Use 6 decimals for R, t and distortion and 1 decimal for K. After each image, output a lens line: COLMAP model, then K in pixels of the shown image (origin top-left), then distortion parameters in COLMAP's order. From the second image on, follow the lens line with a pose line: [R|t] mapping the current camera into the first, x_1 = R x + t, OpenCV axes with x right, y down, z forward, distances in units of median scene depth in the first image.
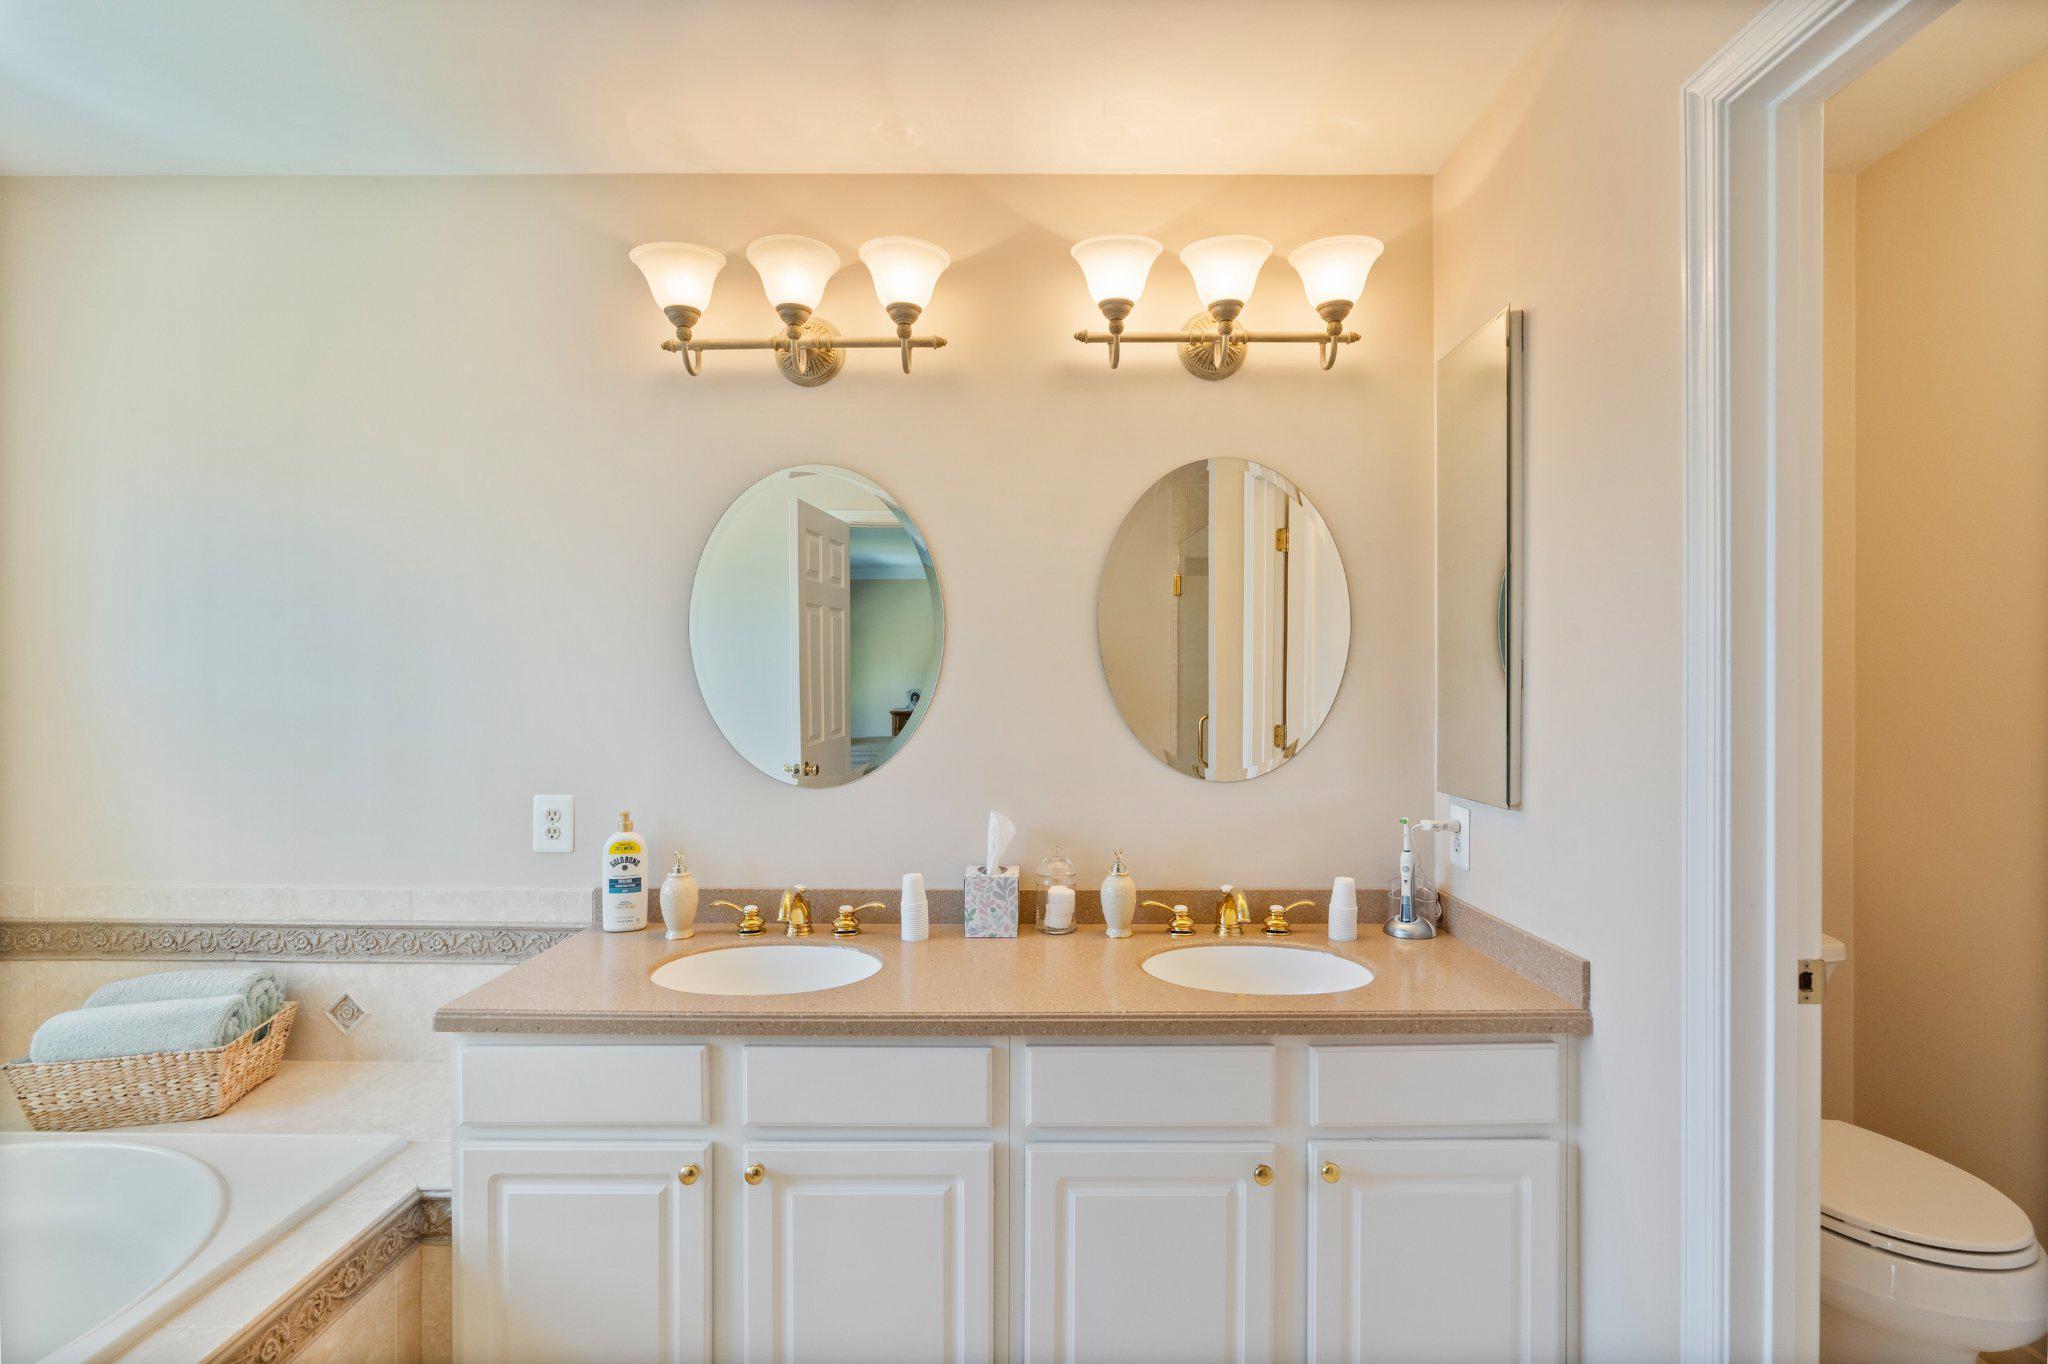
lens RADIAL K [[928.4, 0, 1019.1], [0, 928.4, 695.2], [0, 0, 1]] dist [-0.014216, 0.001880]
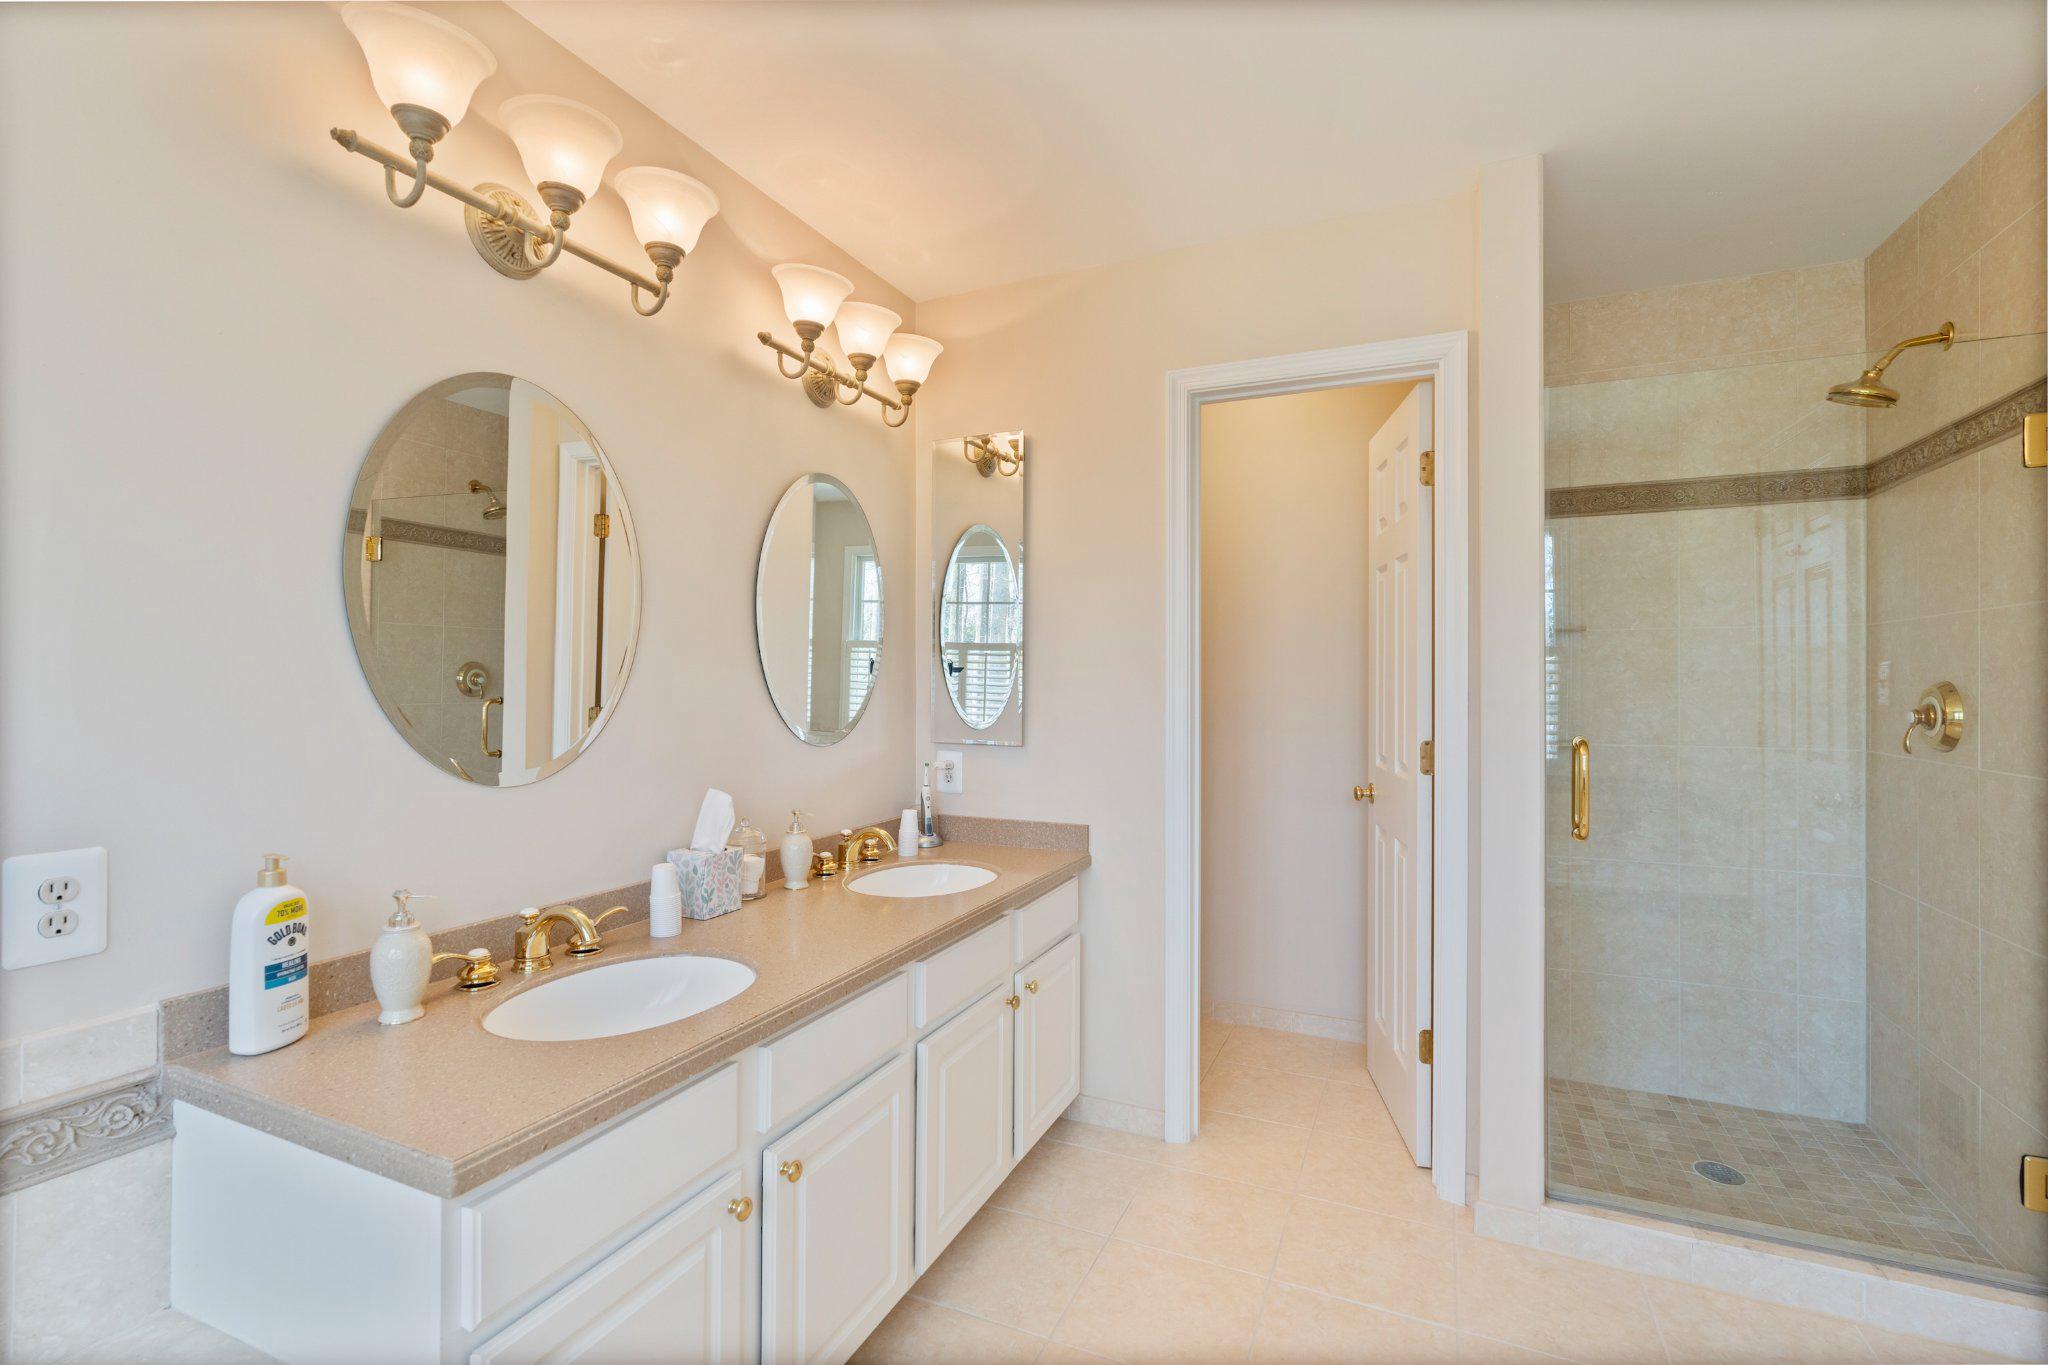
lens RADIAL K [[928.4, 0, 1019.5], [0, 928.4, 664.8], [0, 0, 1]] dist [-0.014216, 0.001880]
pose [[0.405901, 0.016770, 0.913763, -0.812171], [0.000528, 0.999827, -0.018584, 0.011172], [-0.913917, 0.008026, 0.405822, 0.301357]]
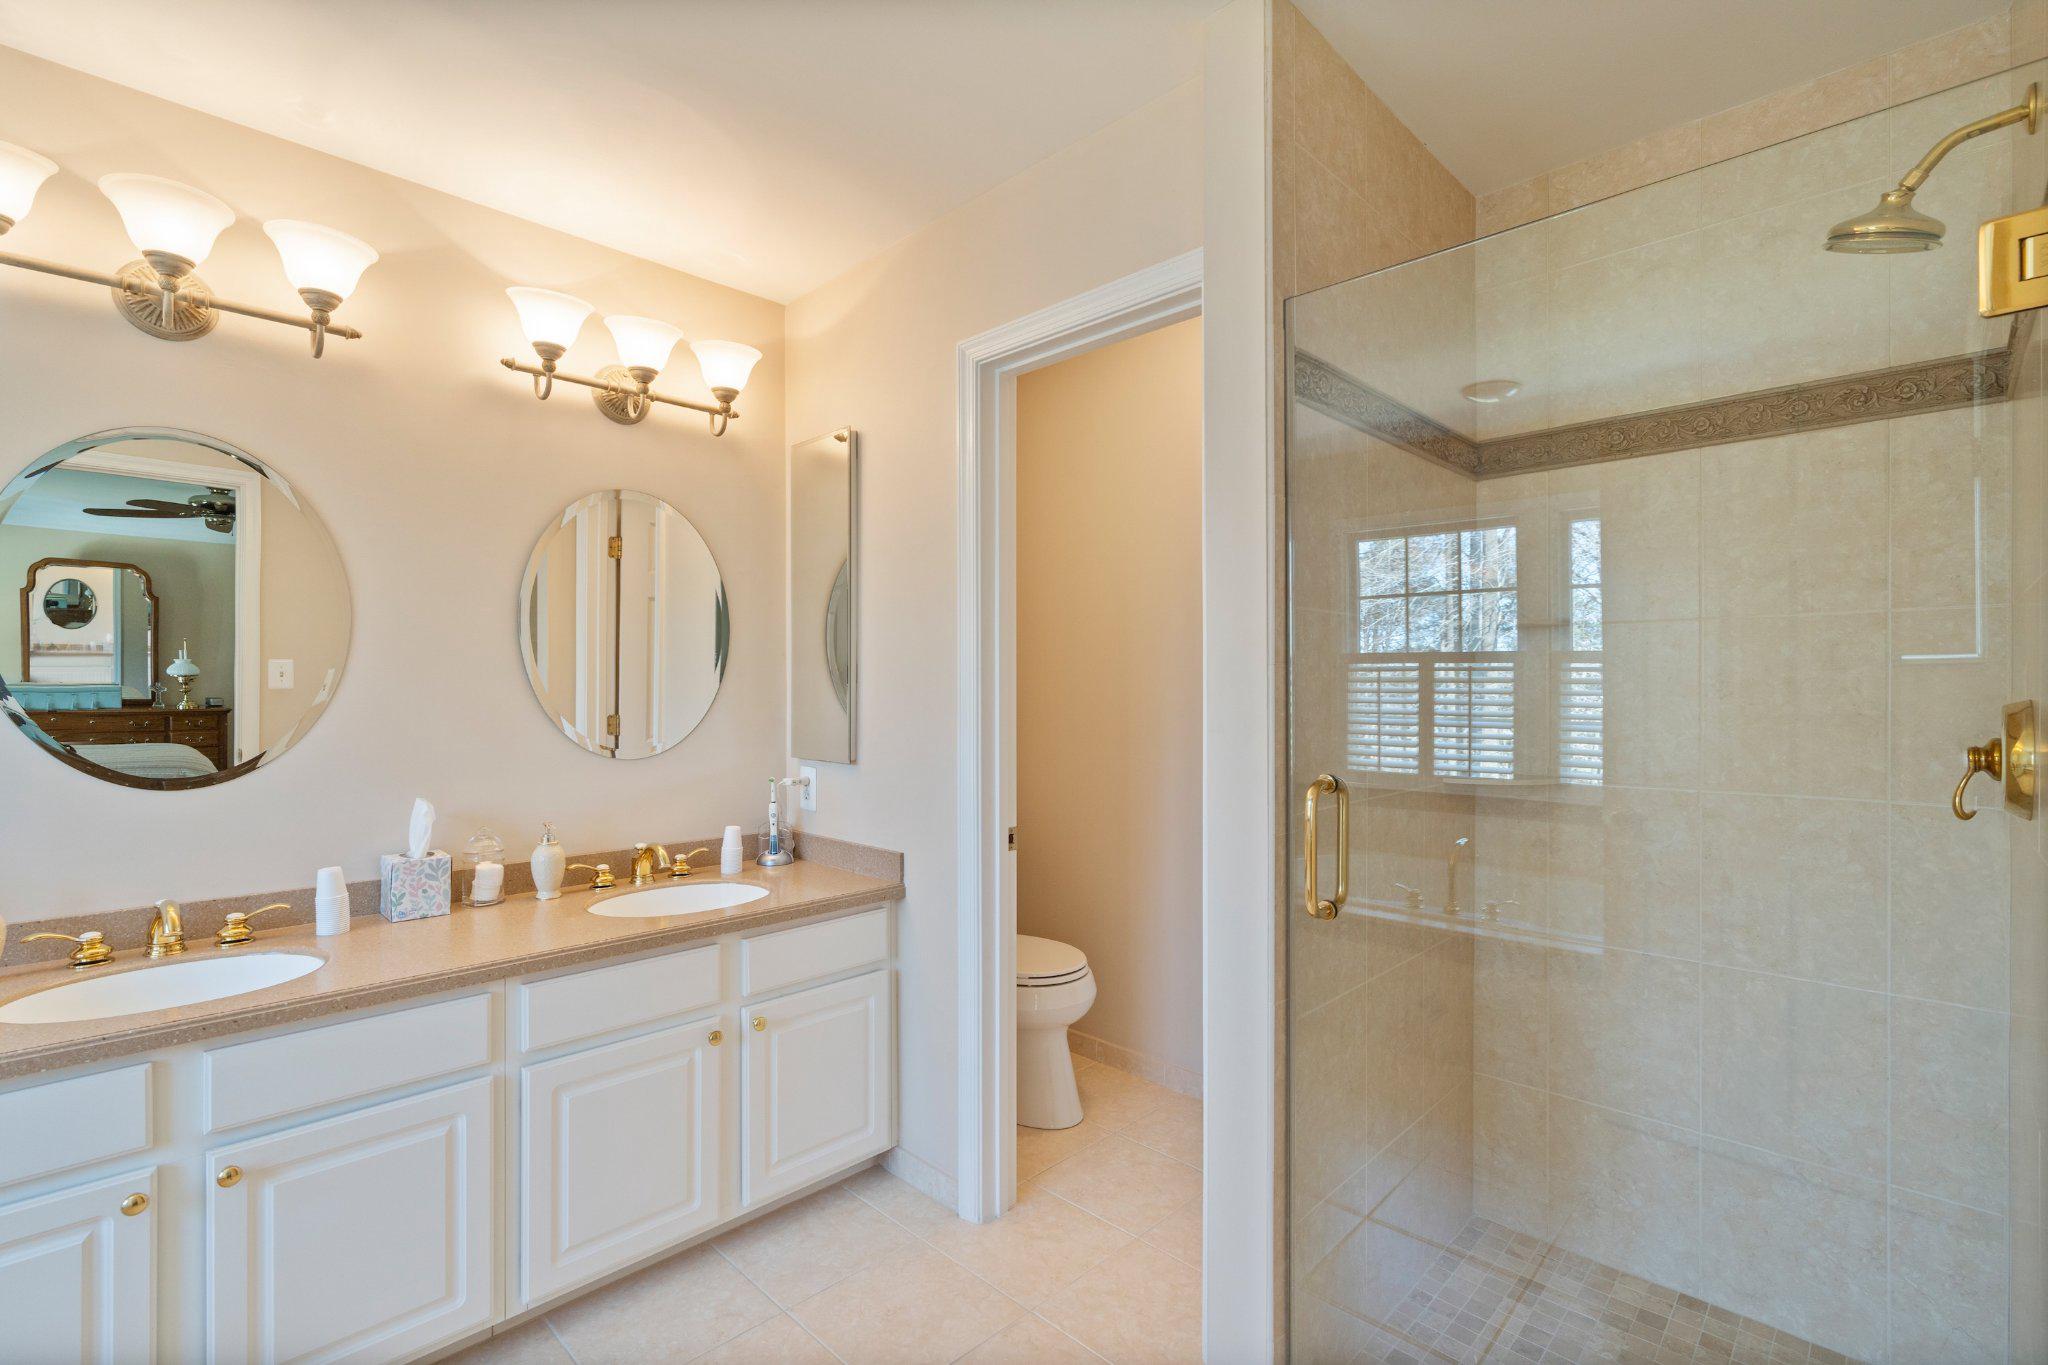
lens RADIAL K [[928.4, 0, 1022.8], [0, 928.4, 675.7], [0, 0, 1]] dist [-0.014216, 0.001880]
pose [[0.698005, 0.009579, 0.716029, -0.303400], [0.000832, 0.999899, -0.014187, 0.002269], [-0.716092, 0.010498, 0.697927, -0.215226]]
